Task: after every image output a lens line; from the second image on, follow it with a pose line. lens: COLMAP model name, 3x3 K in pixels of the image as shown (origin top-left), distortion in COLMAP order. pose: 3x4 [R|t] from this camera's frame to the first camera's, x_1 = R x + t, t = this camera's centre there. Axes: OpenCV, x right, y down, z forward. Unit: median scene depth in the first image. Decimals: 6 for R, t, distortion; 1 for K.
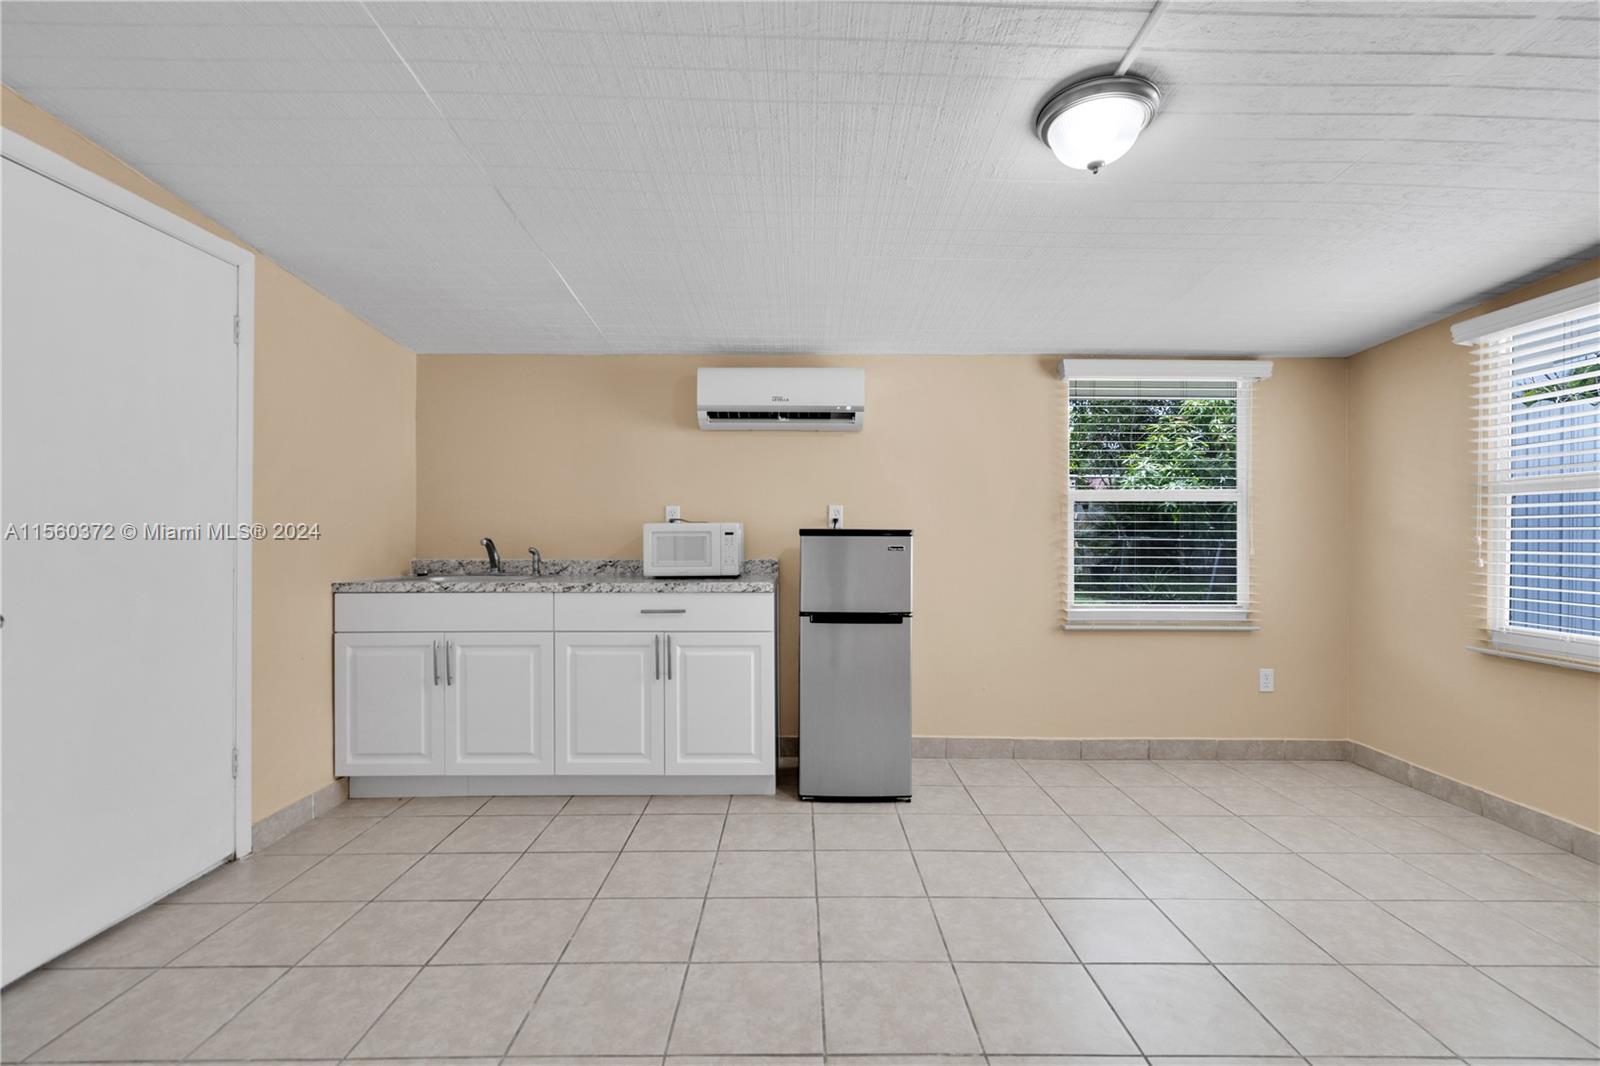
lens RADIAL K [[744.1, 0, 812.4], [0, 744.1, 532.5], [0, 0, 1]] dist [-0.004448, -0.000336]
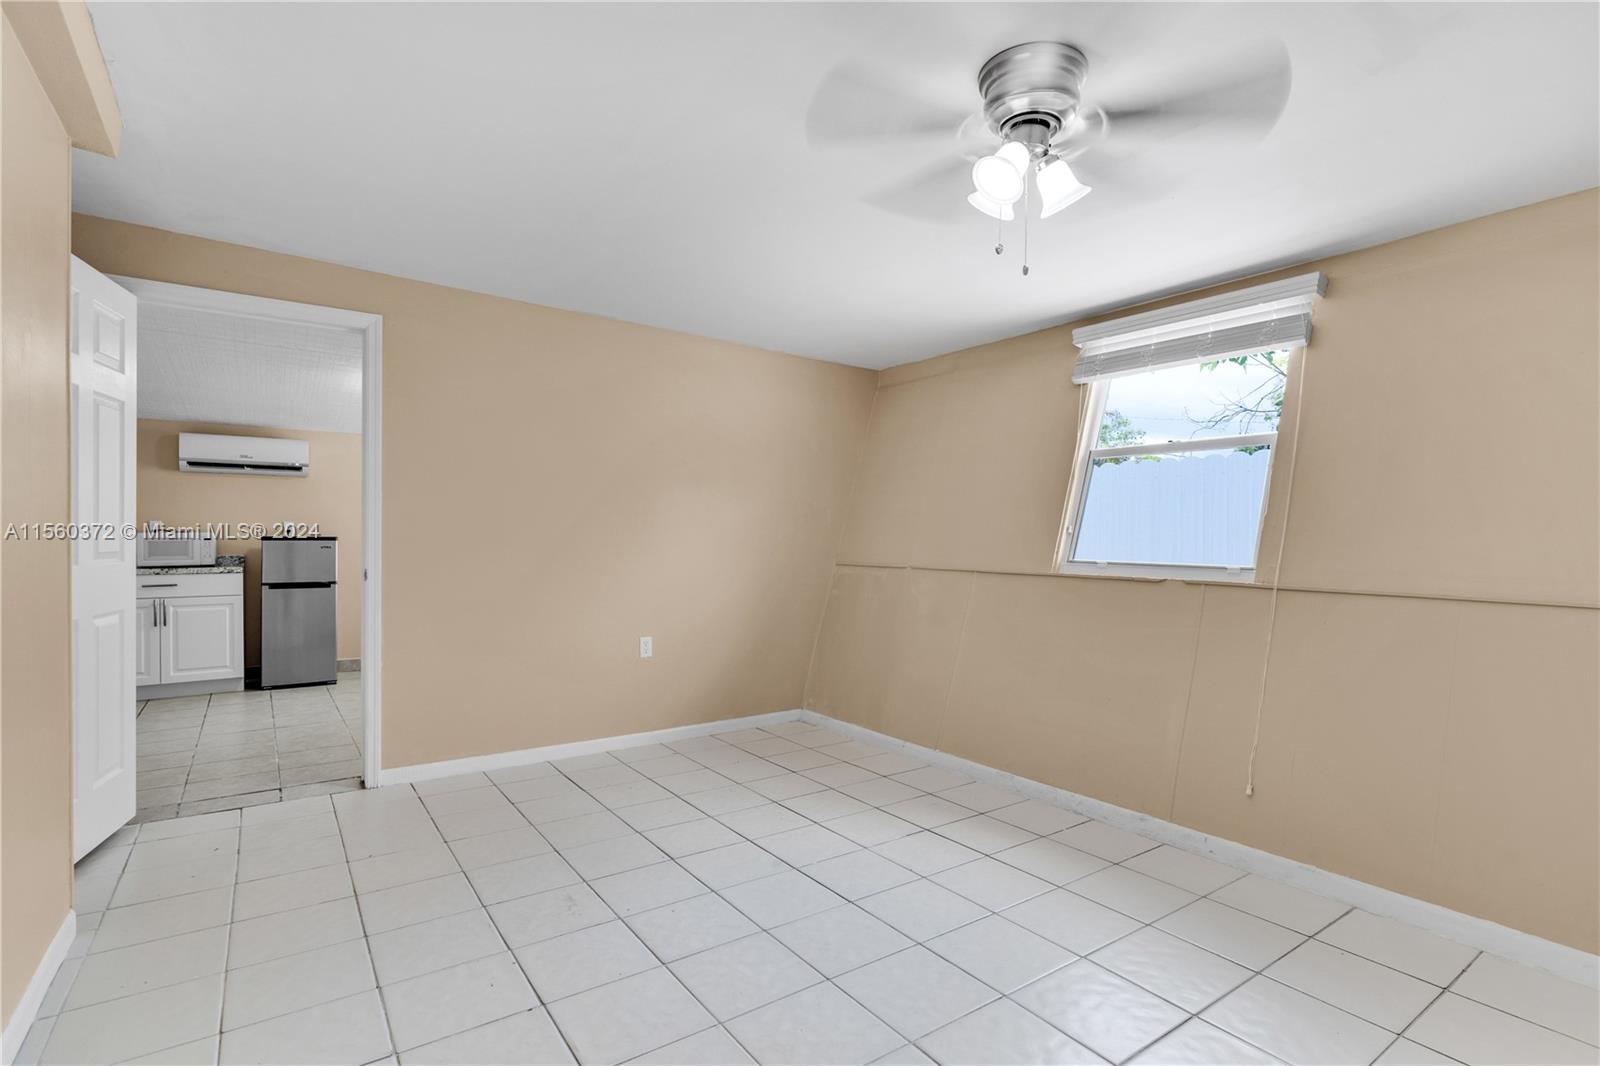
lens RADIAL K [[744.1, 0, 812.4], [0, 744.1, 532.5], [0, 0, 1]] dist [-0.004448, -0.000336]
pose [[0.797308, 0.007287, 0.603528, -0.038757], [0.006827, 0.999754, -0.021091, 0.032351], [-0.603534, 0.020936, 0.797063, -1.172226]]
